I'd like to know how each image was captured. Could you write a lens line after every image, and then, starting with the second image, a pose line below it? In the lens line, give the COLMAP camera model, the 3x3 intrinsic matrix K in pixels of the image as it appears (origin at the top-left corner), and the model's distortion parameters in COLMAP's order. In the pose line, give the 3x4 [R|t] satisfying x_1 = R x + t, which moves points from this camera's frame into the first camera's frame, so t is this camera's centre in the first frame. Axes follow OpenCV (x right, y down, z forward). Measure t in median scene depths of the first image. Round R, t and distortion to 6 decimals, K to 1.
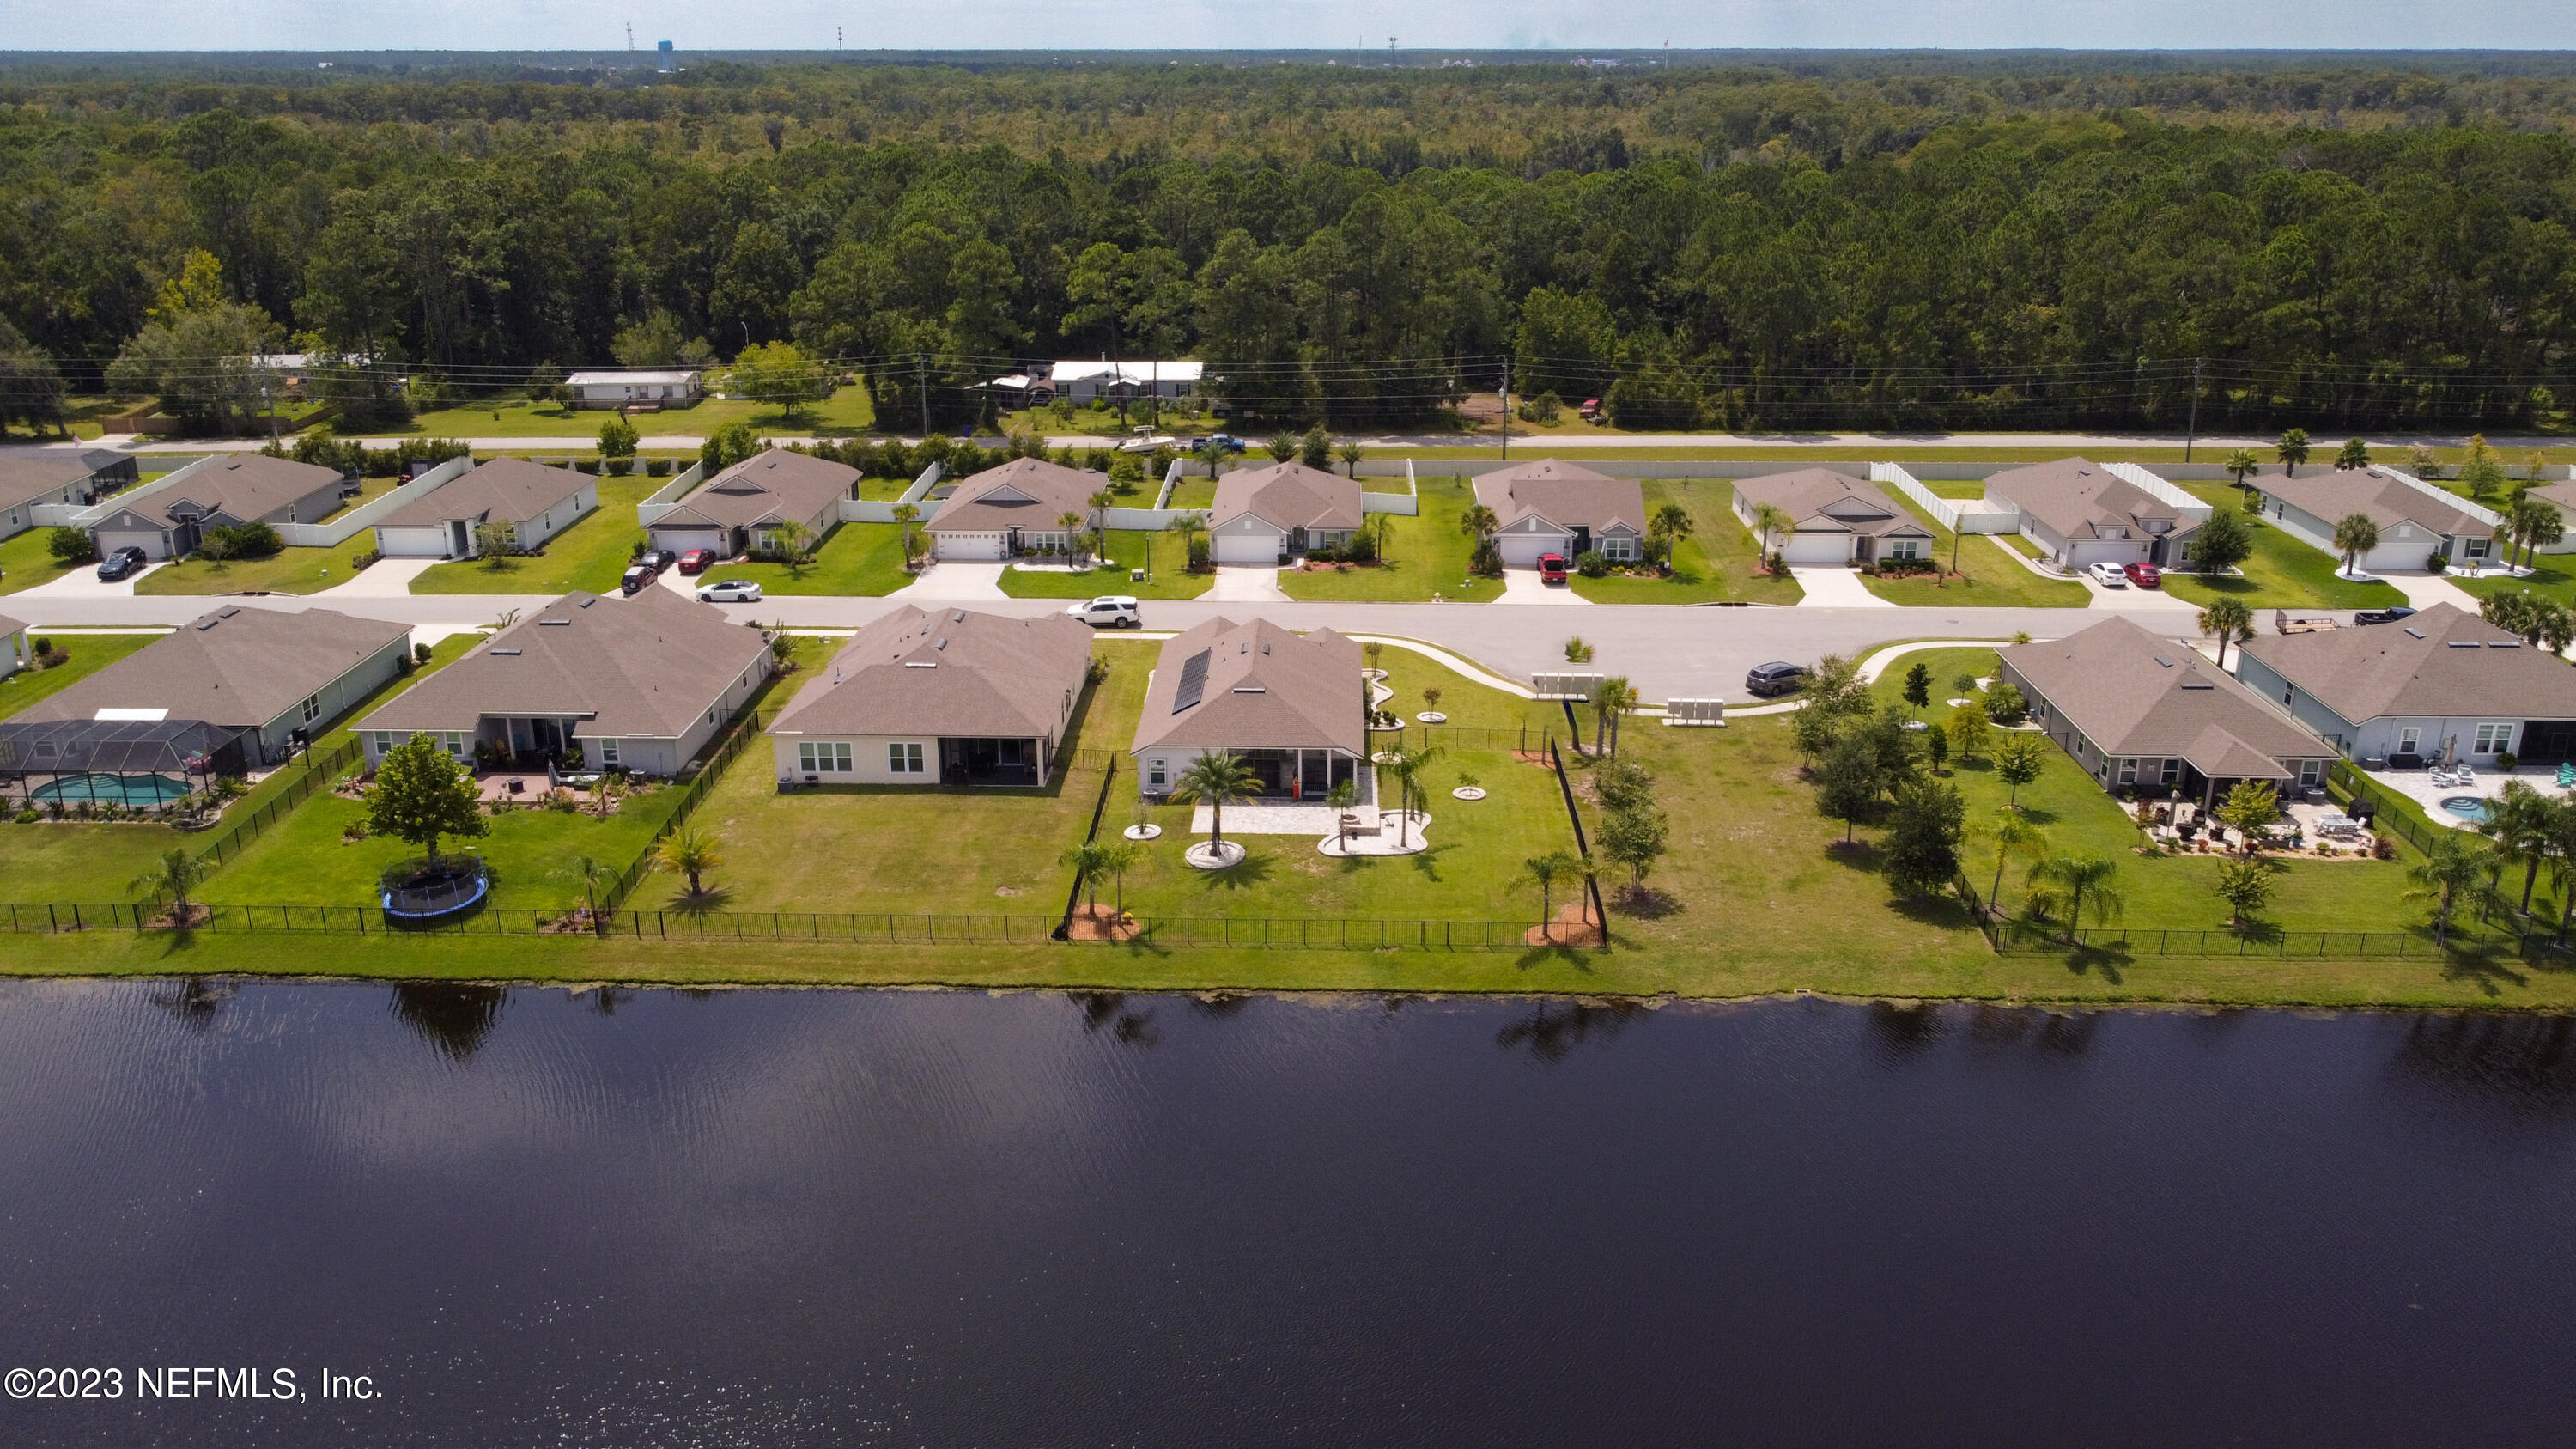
lens RADIAL K [[1961.2, 0, 1278.2], [0, 1961.2, 727.9], [0, 0, 1]] dist [0.002180, 0.003122]
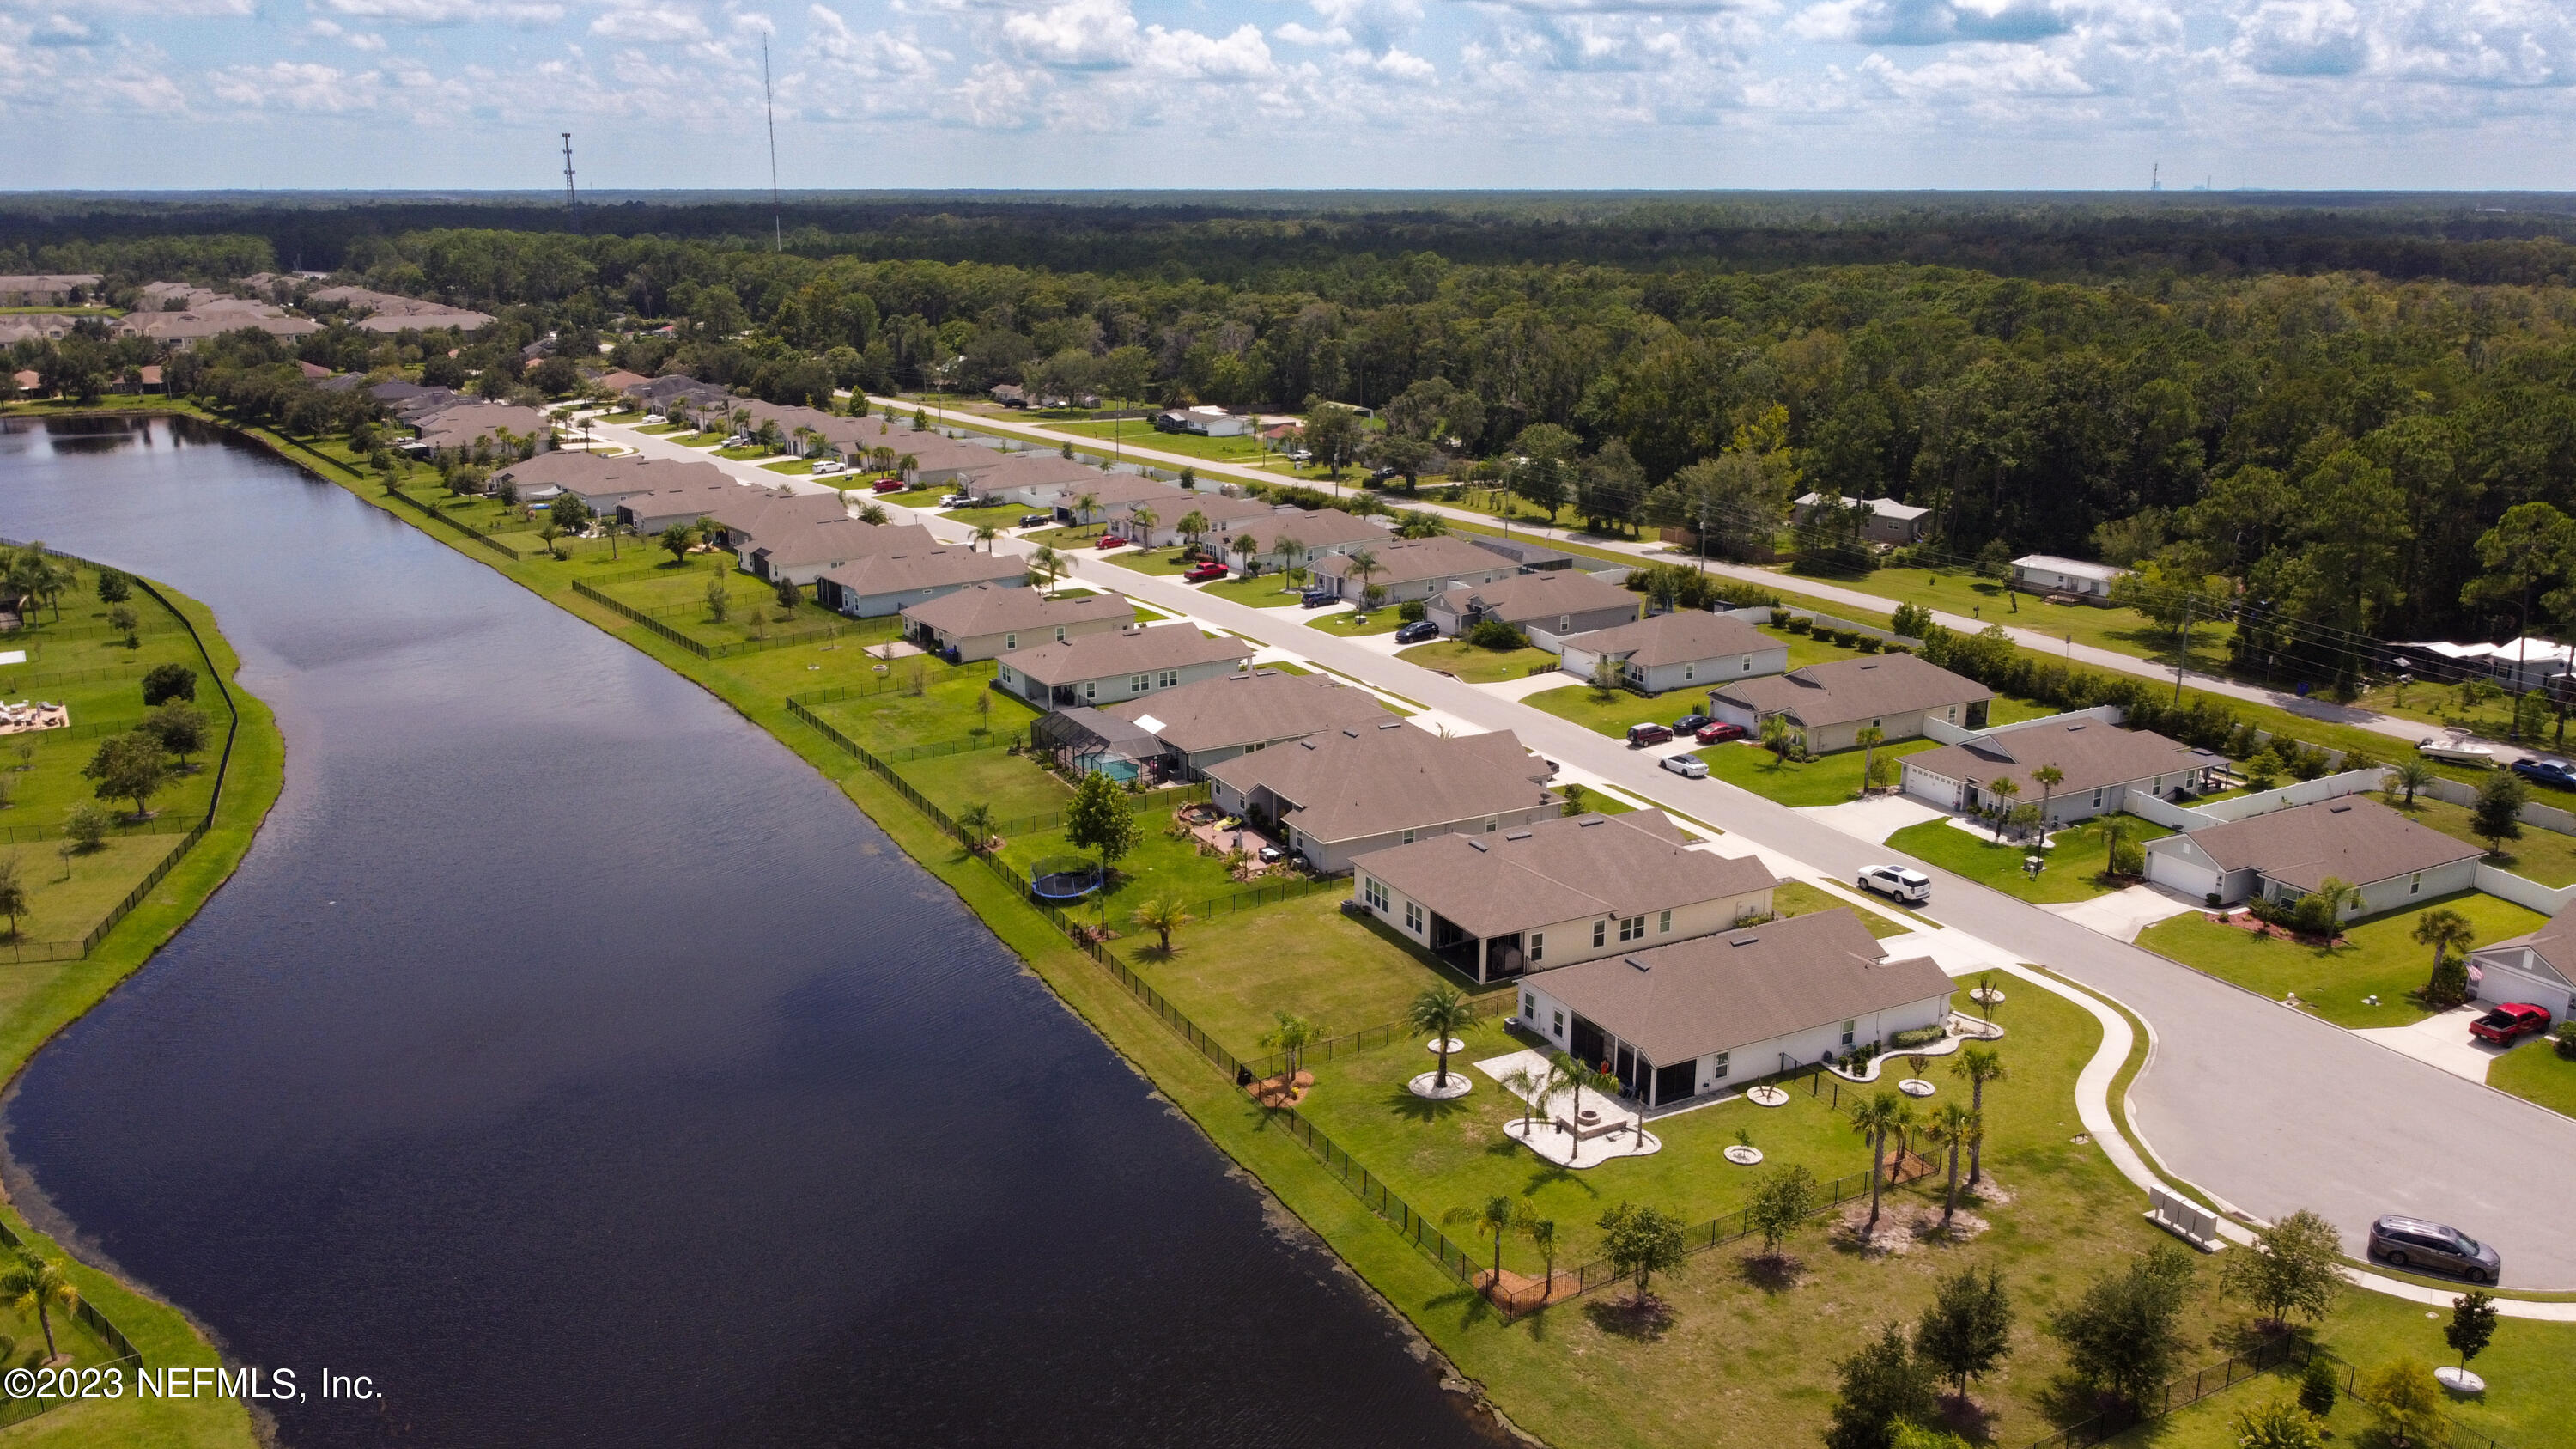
lens RADIAL K [[1961.2, 0, 1287.7], [0, 1961.2, 747.3], [0, 0, 1]] dist [0.002180, 0.003122]
pose [[0.501387, 0.242136, -0.830651, 0.483498], [-0.287653, 0.952082, 0.103904, -0.122757], [0.816007, 0.186843, 0.547013, 0.223621]]
